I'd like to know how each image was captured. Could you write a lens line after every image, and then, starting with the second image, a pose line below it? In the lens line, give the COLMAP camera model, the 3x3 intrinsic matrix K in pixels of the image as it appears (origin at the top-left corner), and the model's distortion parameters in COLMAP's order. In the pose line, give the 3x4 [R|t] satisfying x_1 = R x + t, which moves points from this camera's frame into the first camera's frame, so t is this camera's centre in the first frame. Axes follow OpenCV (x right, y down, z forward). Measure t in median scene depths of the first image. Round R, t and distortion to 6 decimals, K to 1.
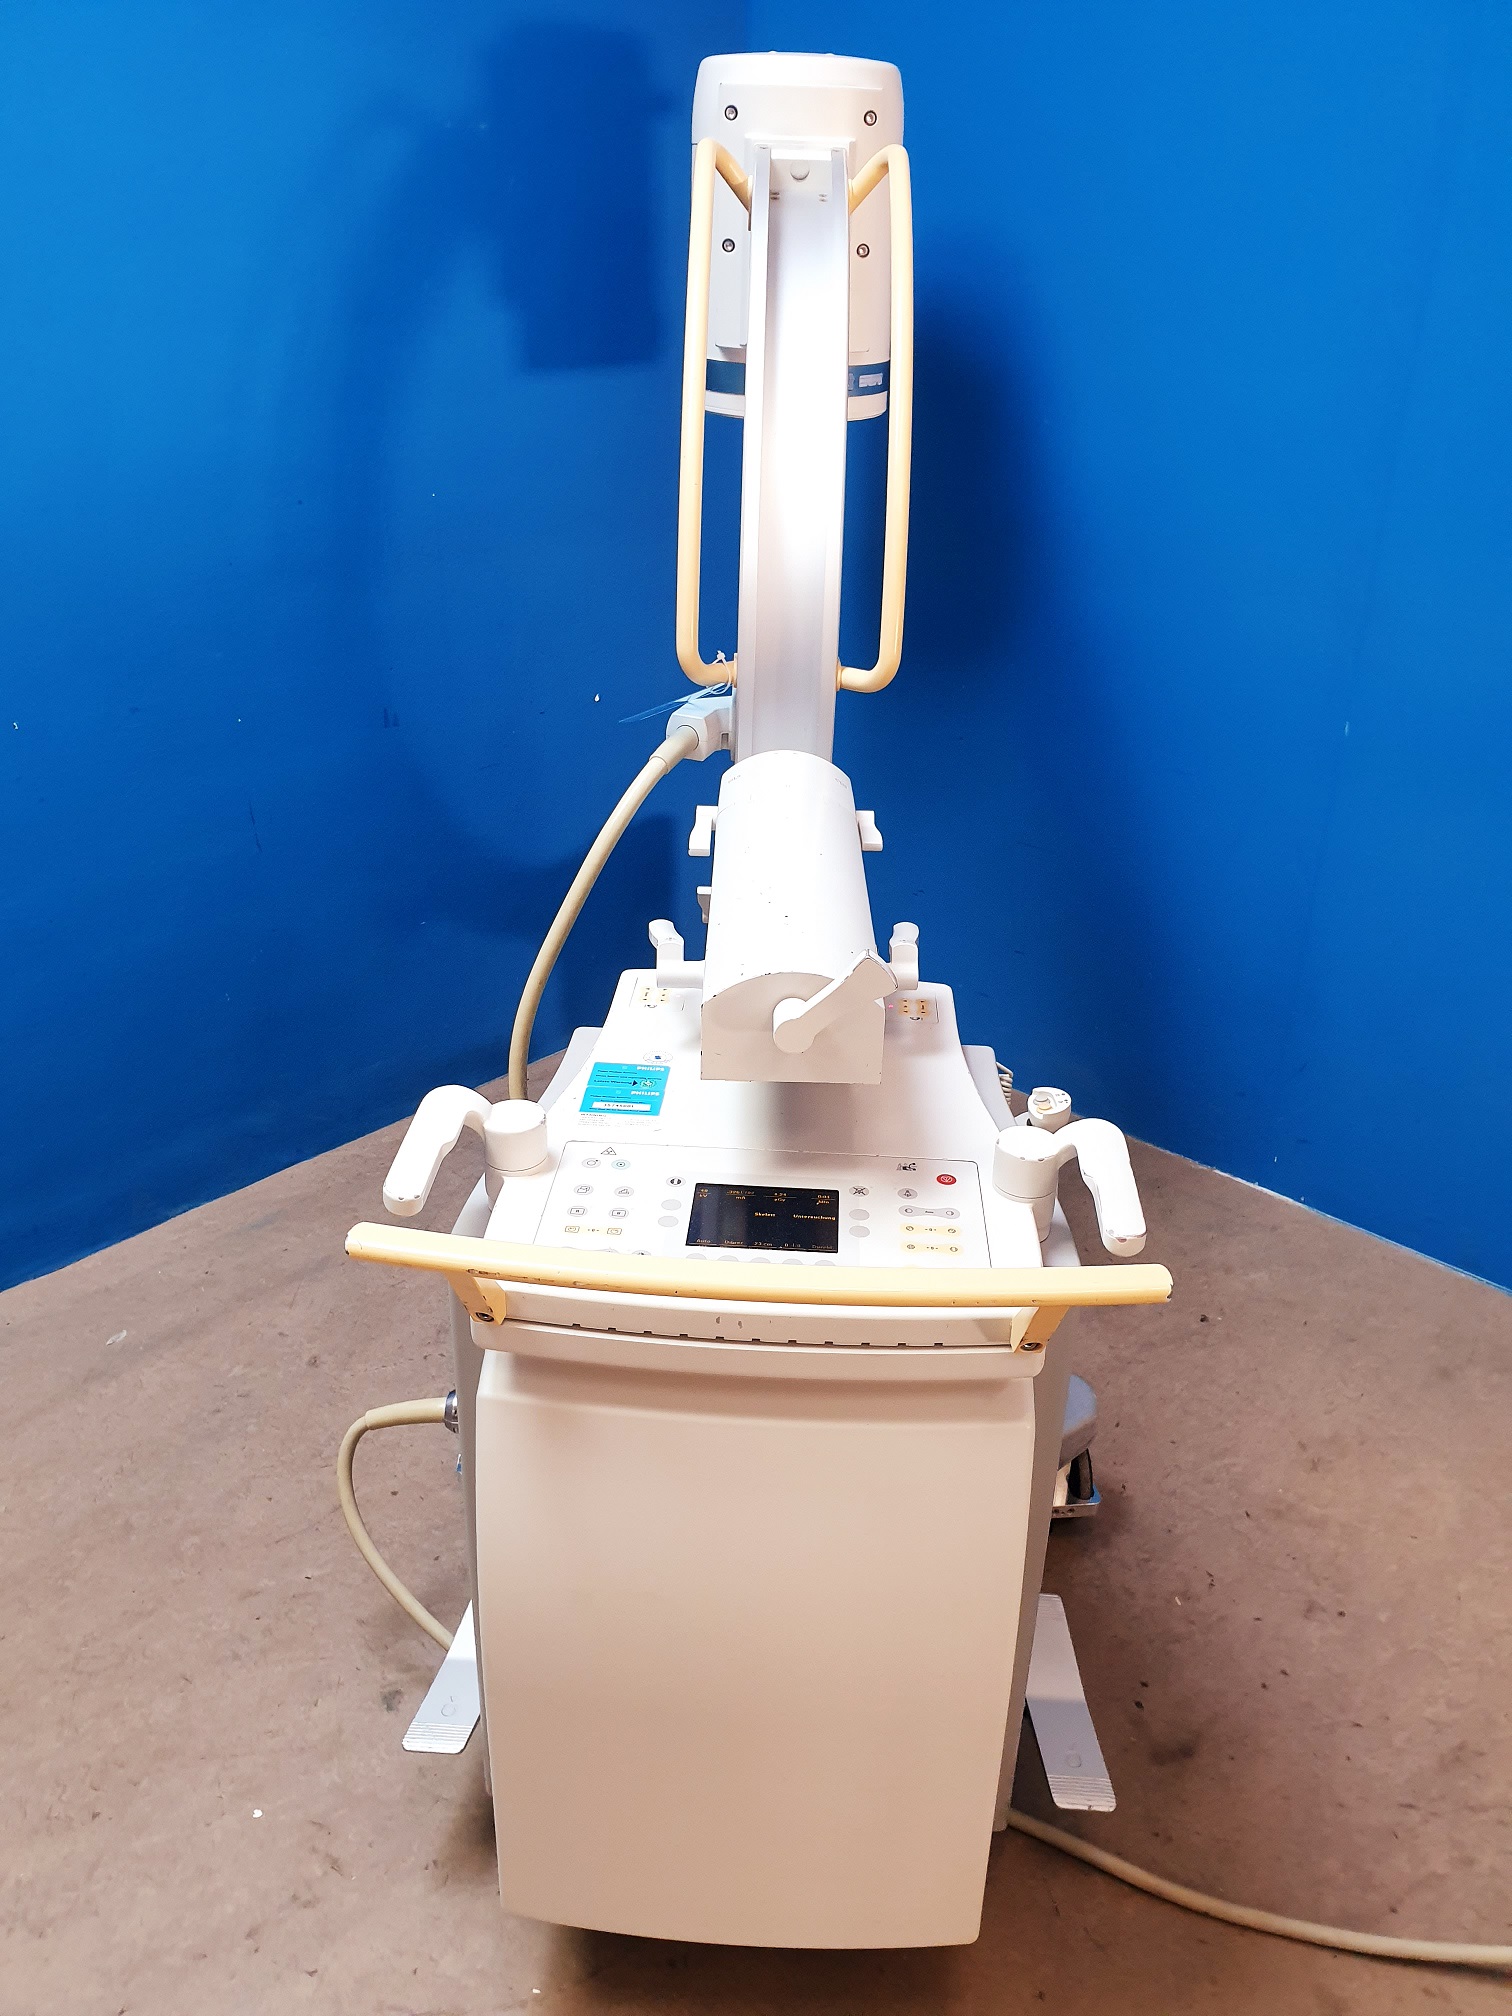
lens RADIAL K [[1603.0, 0, 836.8], [0, 1603.0, 1005.0], [0, 0, 1]] dist [-0.041257, 0.080426]
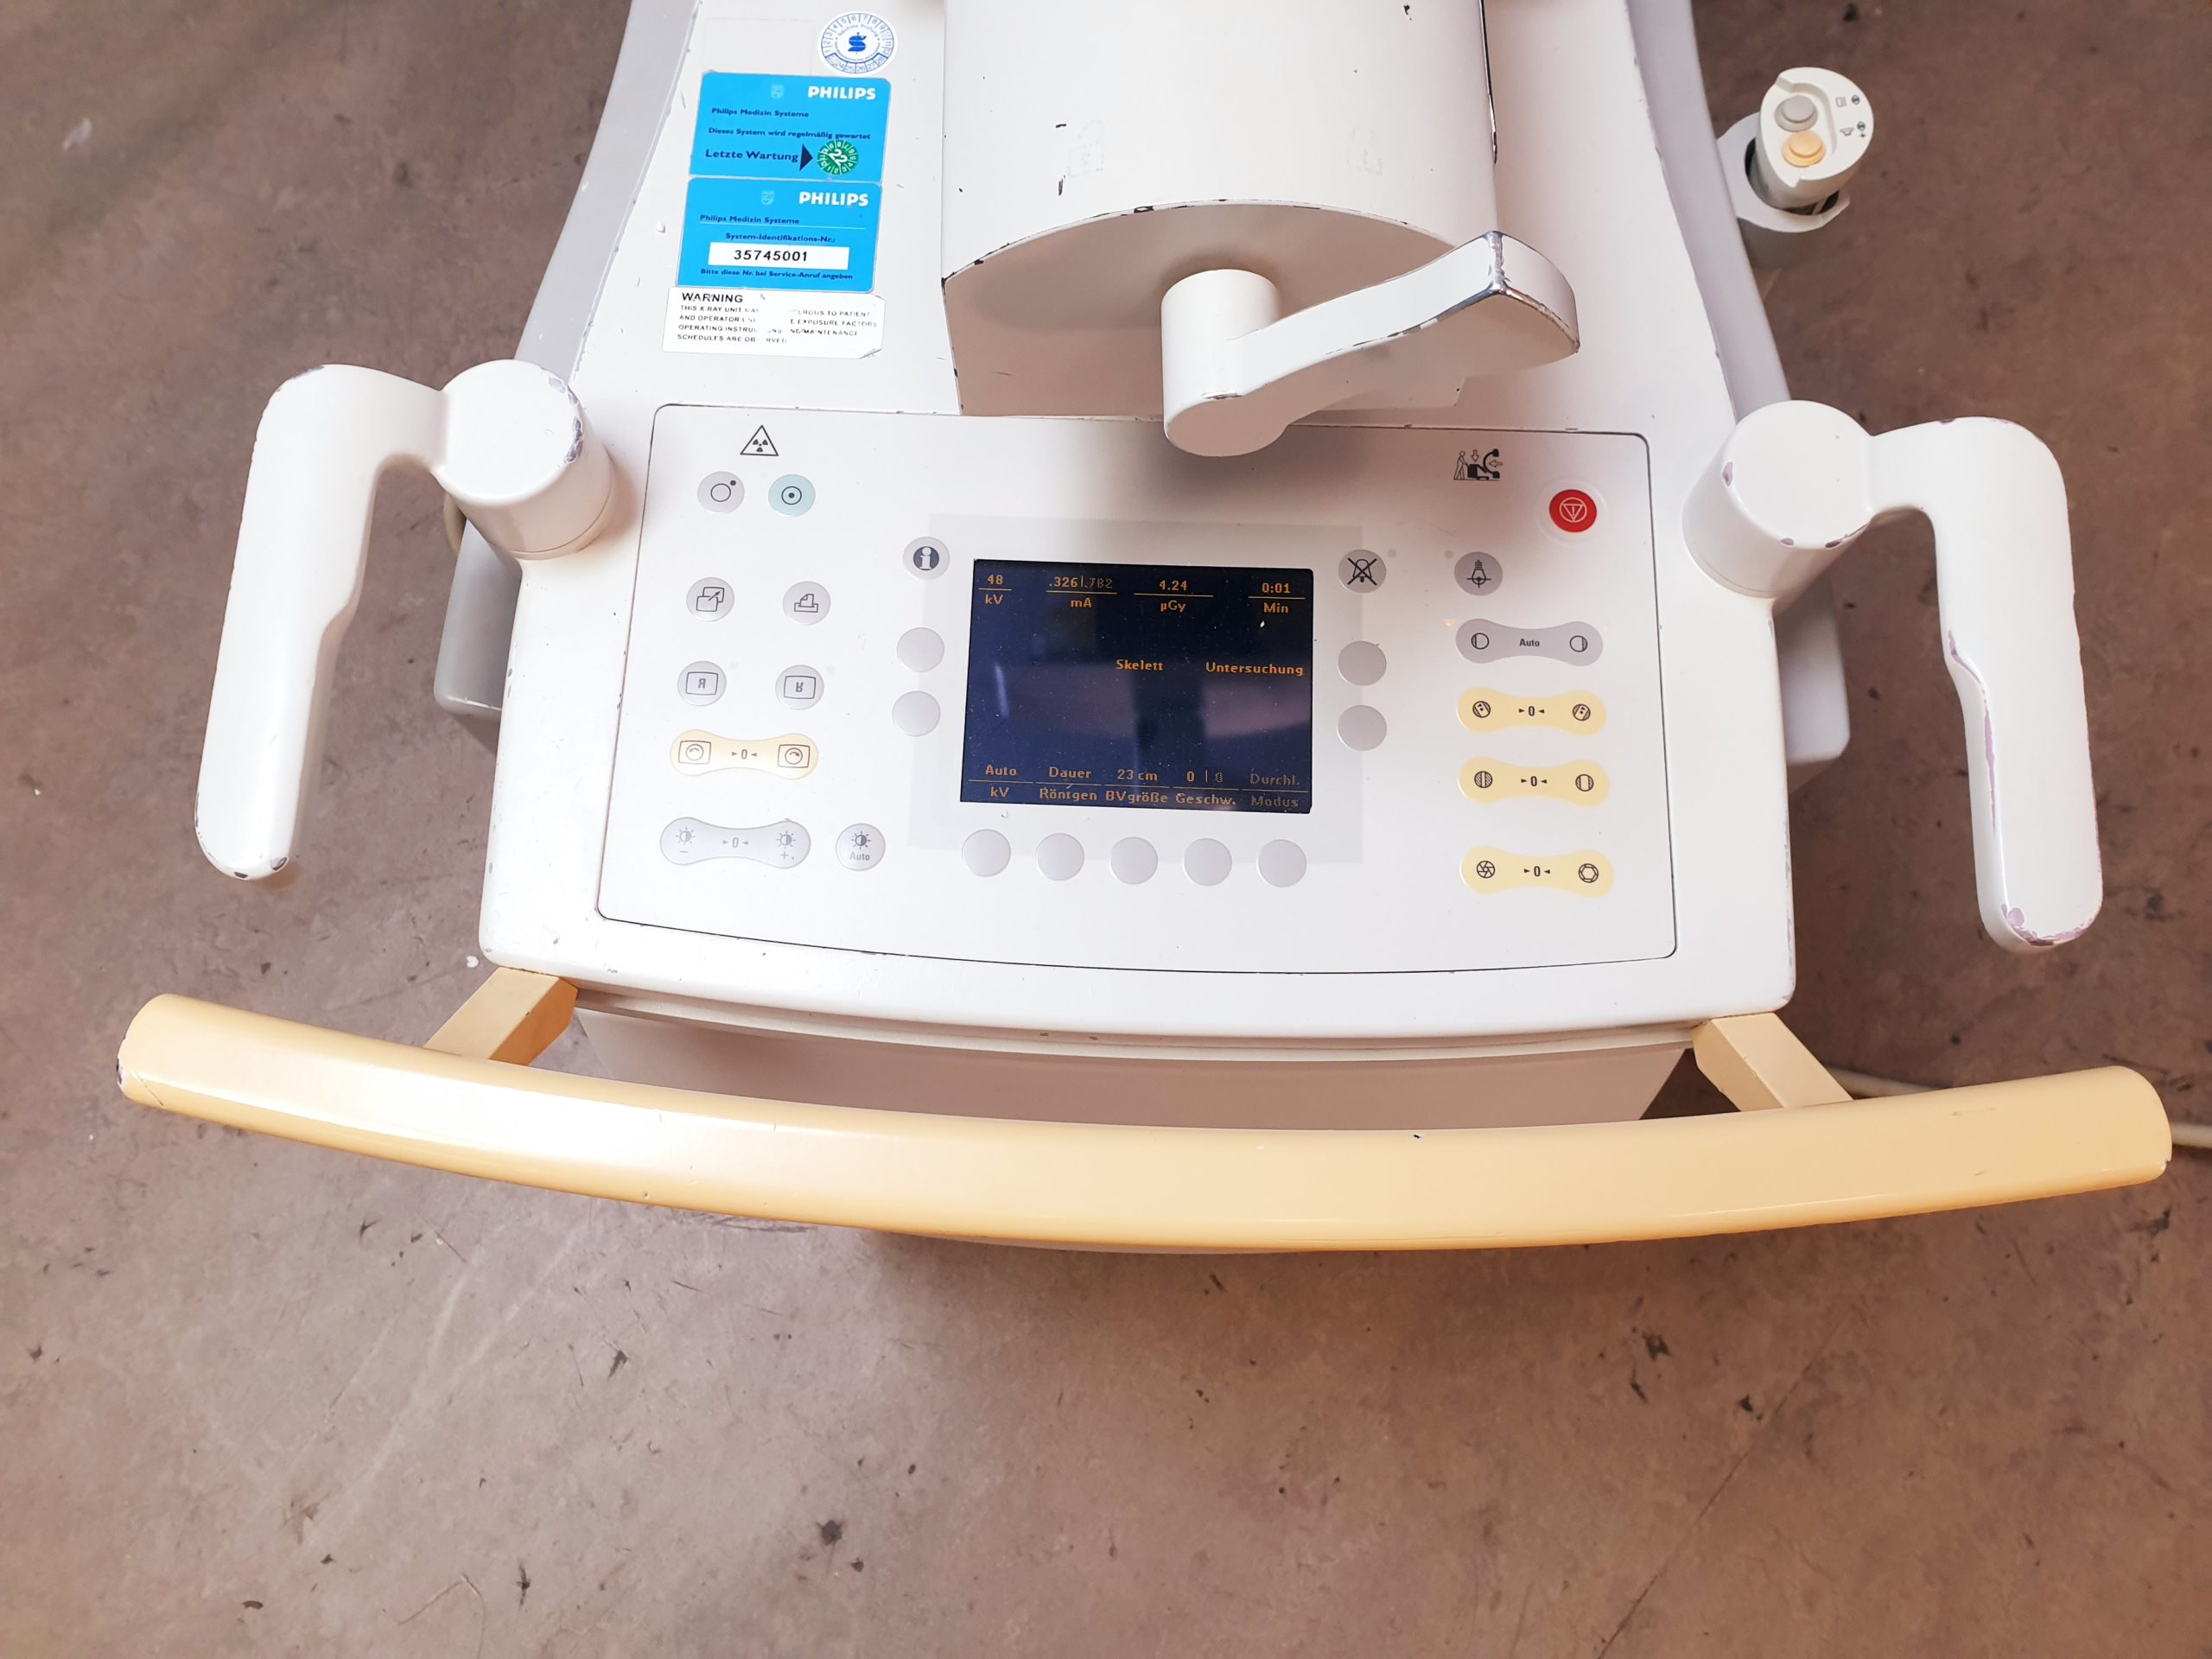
lens RADIAL K [[1758.9, 0, 1098.6], [0, 1758.9, 840.2], [0, 0, 1]] dist [-0.041257, 0.080426]
pose [[0.998613, 0.010546, -0.051586, -0.021199], [0.030968, 0.674719, 0.737425, -0.123690], [0.042583, -0.737999, 0.673457, 0.446816]]
